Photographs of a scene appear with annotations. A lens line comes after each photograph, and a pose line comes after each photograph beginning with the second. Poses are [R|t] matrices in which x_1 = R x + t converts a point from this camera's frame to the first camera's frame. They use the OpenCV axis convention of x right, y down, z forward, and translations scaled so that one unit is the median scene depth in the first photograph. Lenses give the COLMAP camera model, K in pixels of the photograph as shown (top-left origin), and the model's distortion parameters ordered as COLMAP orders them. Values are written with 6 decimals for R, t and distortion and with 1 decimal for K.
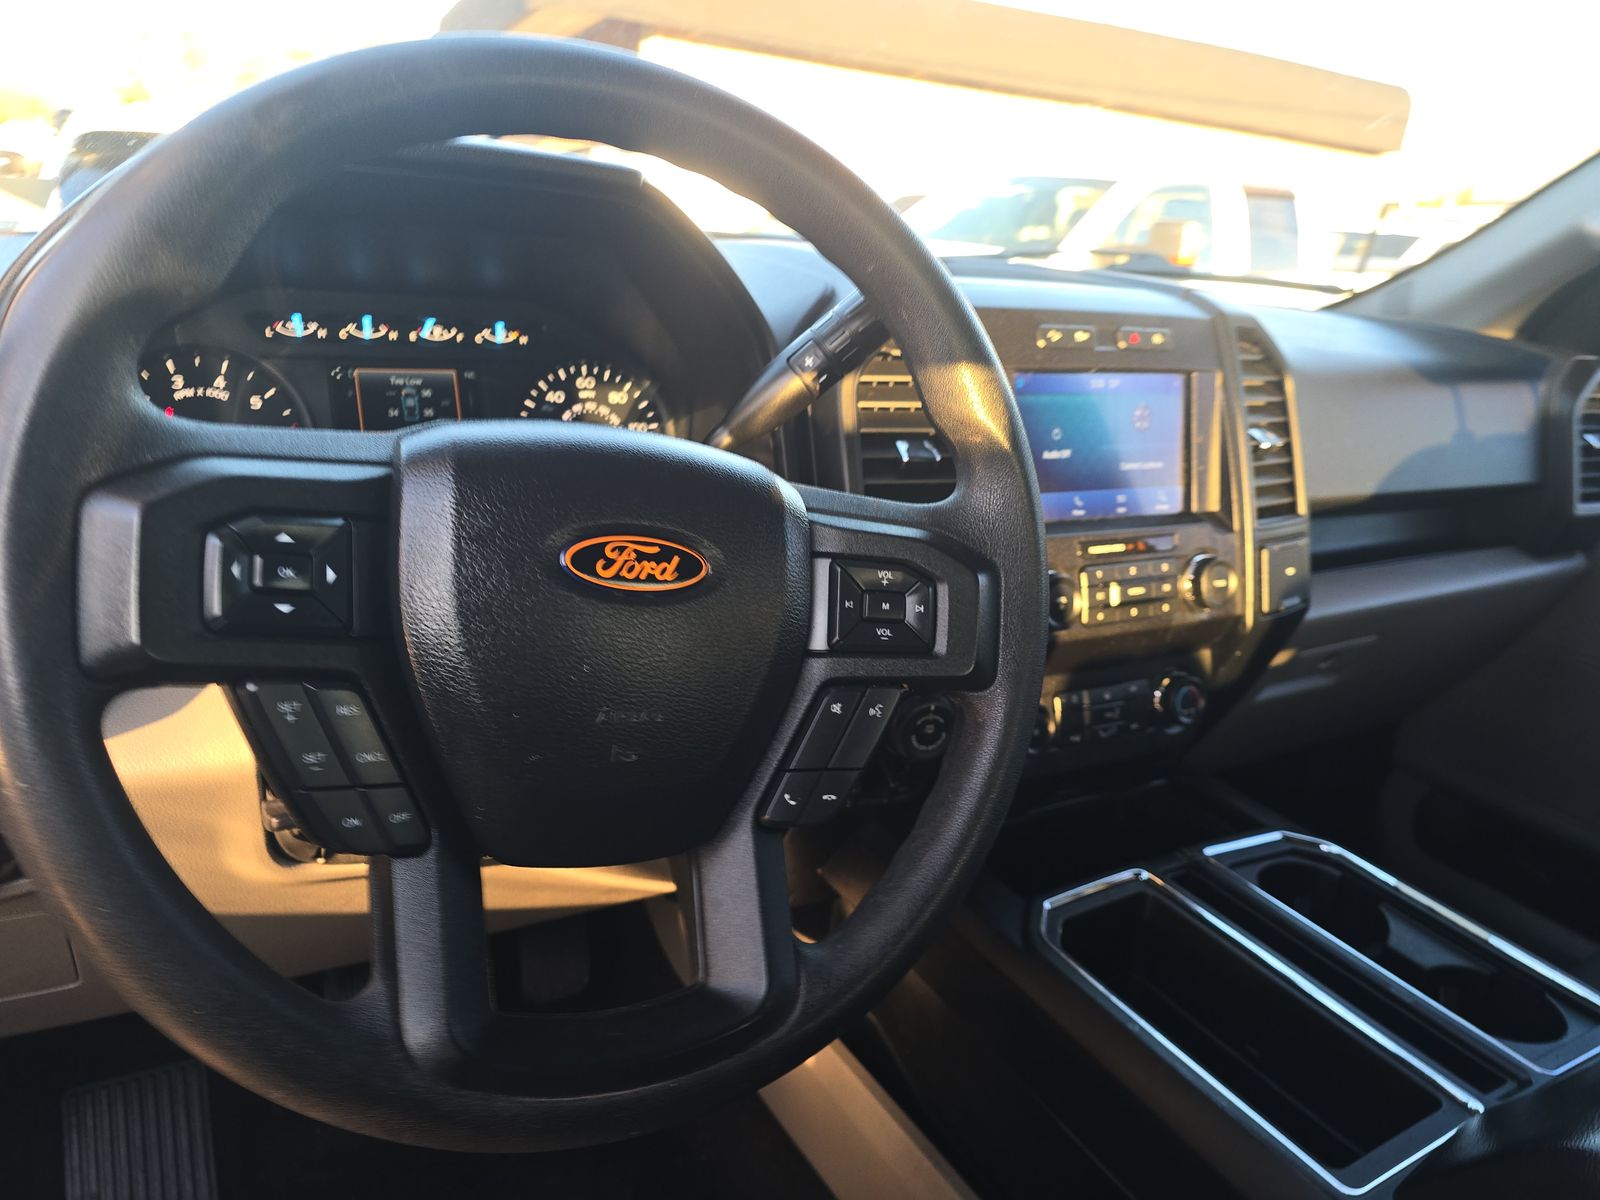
lens RADIAL K [[1088.5, 0, 780.4], [0, 1088.5, 617.2], [0, 0, 1]] dist [0.049498, -0.052226]
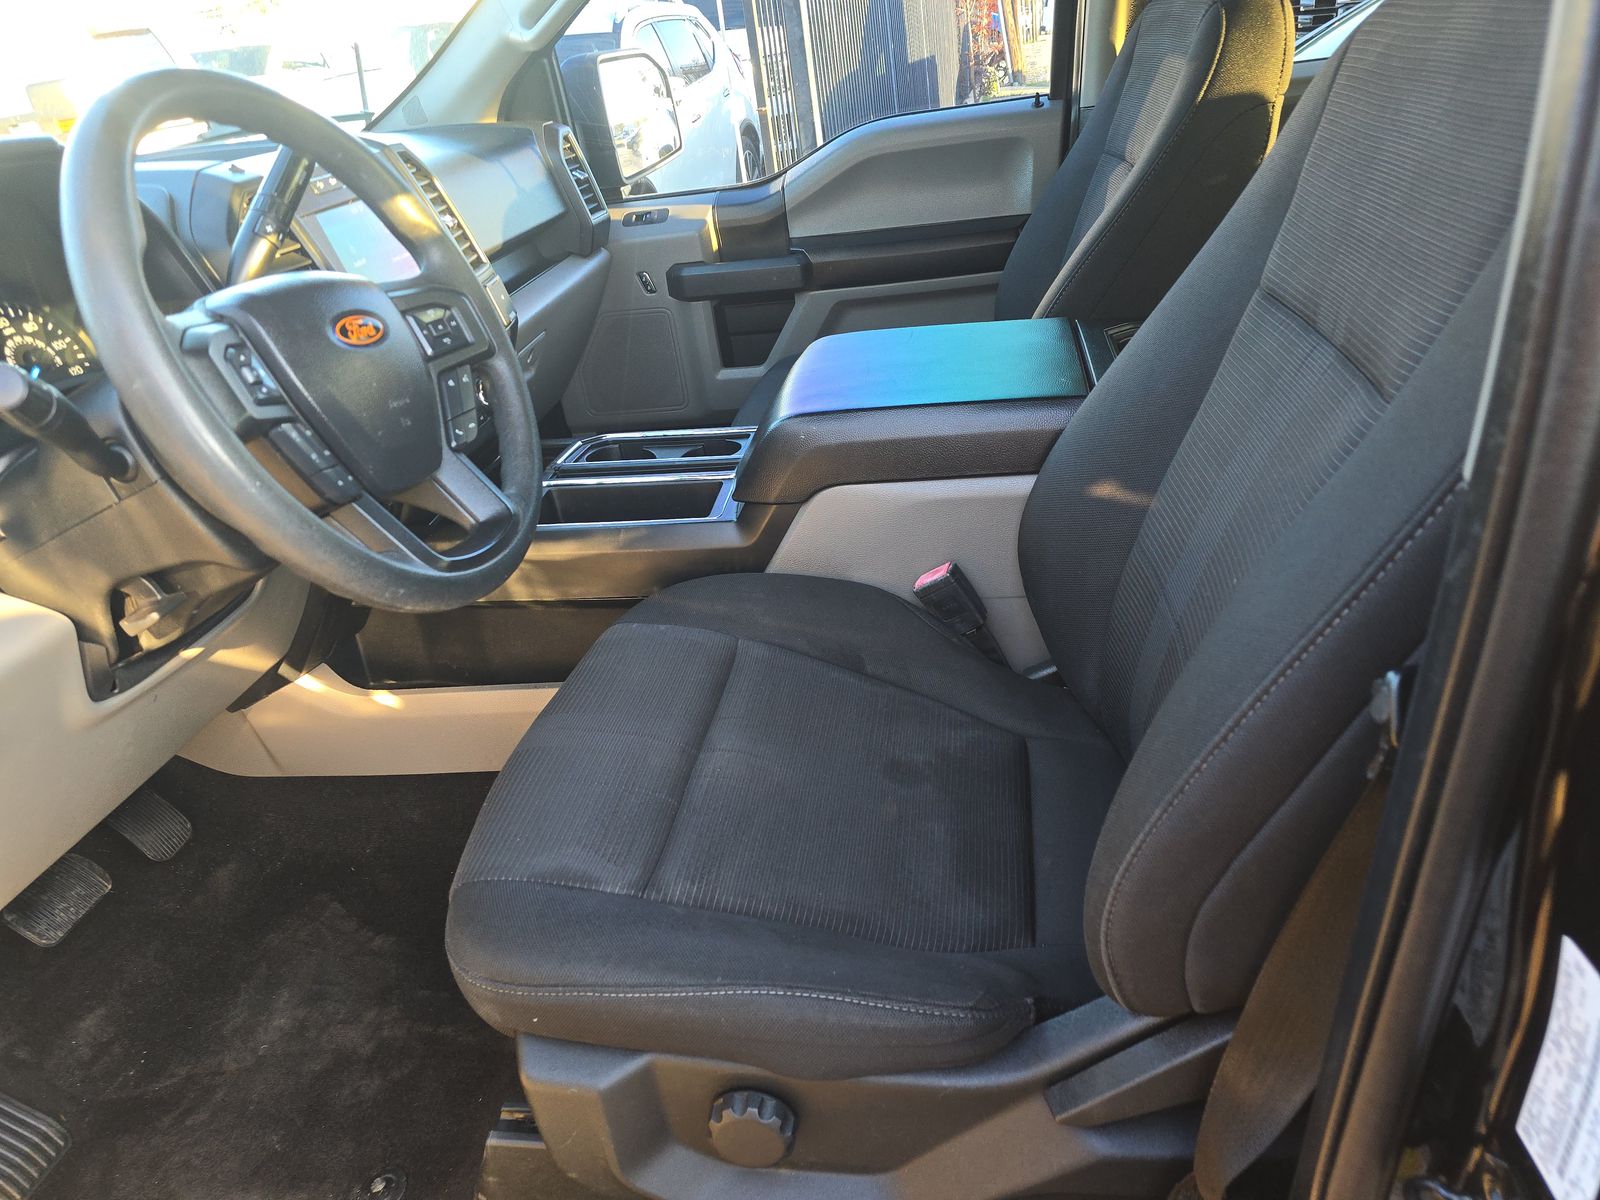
lens RADIAL K [[1088.5, 0, 792.6], [0, 1088.5, 592.0], [0, 0, 1]] dist [0.049498, -0.052226]
pose [[0.594132, -0.493684, 0.635046, -0.620617], [0.414648, 0.864490, 0.284120, 0.063792], [-0.689256, 0.094516, 0.718326, -0.482157]]
